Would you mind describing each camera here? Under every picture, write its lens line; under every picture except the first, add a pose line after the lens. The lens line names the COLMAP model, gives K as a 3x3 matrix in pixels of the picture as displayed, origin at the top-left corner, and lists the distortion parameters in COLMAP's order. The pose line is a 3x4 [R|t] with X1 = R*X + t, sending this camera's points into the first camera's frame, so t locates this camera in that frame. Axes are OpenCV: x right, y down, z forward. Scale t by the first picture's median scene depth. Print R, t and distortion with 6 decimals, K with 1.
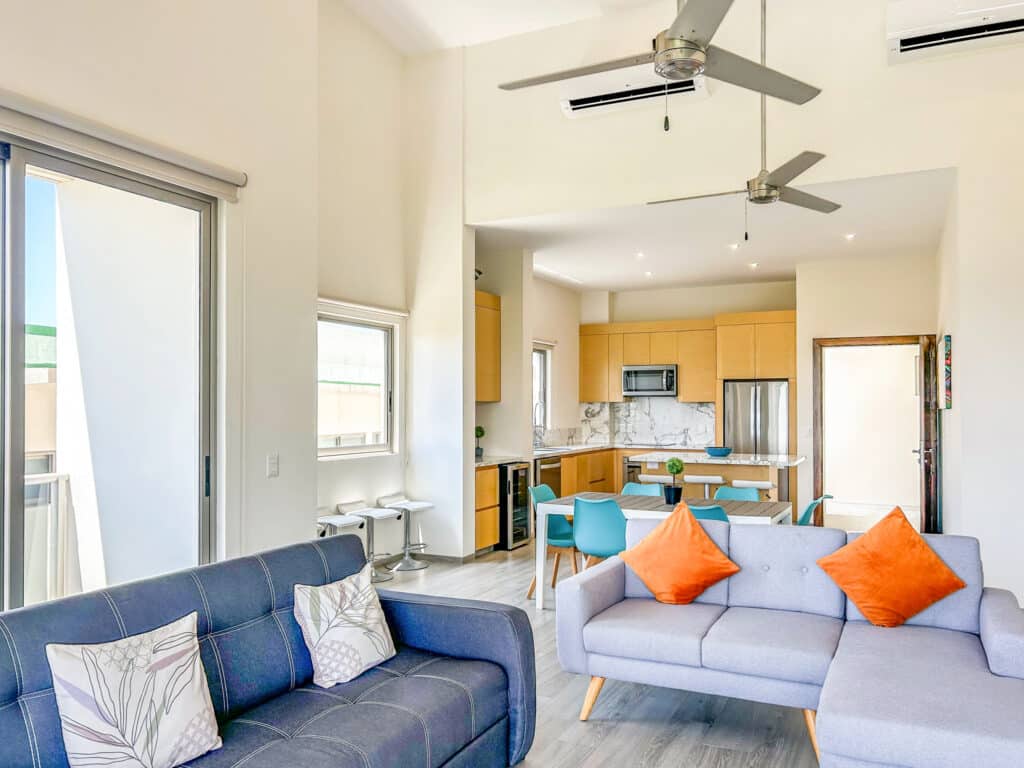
lens RADIAL K [[842.2, 0, 512.3], [0, 842.2, 388.5], [0, 0, 1]] dist [-0.000950, 0.000002]
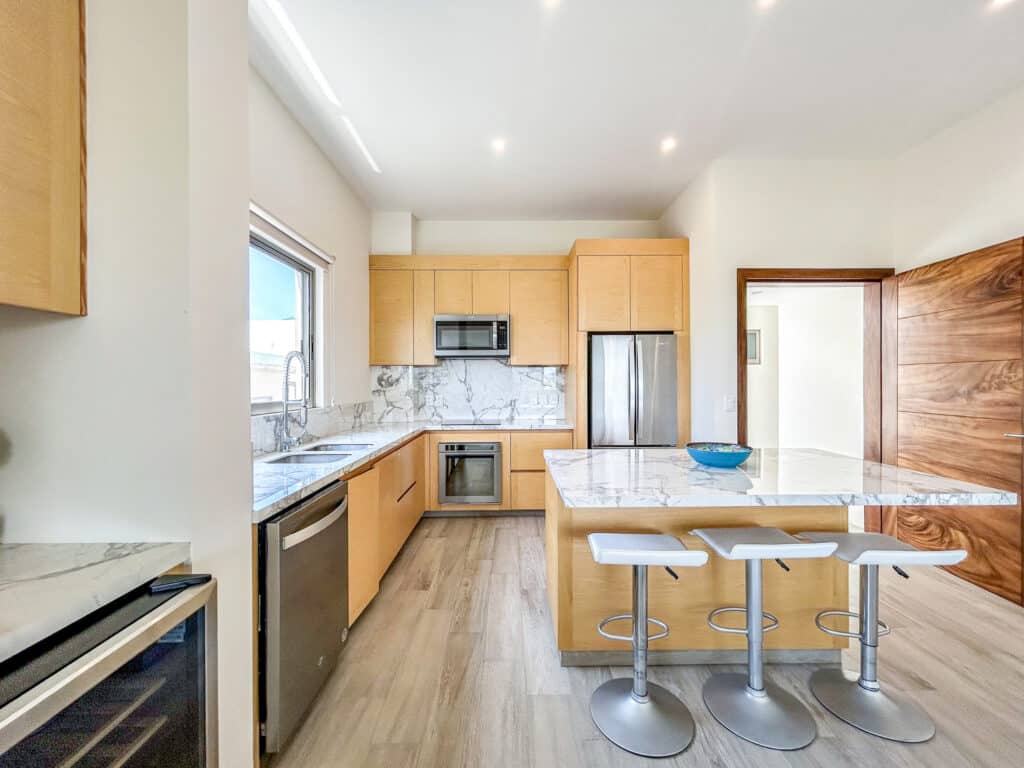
lens RADIAL K [[431.9, 0, 517.3], [0, 431.9, 386.8], [0, 0, 1]] dist [-0.000980, -0.000147]
pose [[0.897563, -0.007625, 0.440820, 0.032275], [-0.006132, 0.999538, 0.029775, 0.023441], [-0.440844, -0.029428, 0.897101, 0.637359]]
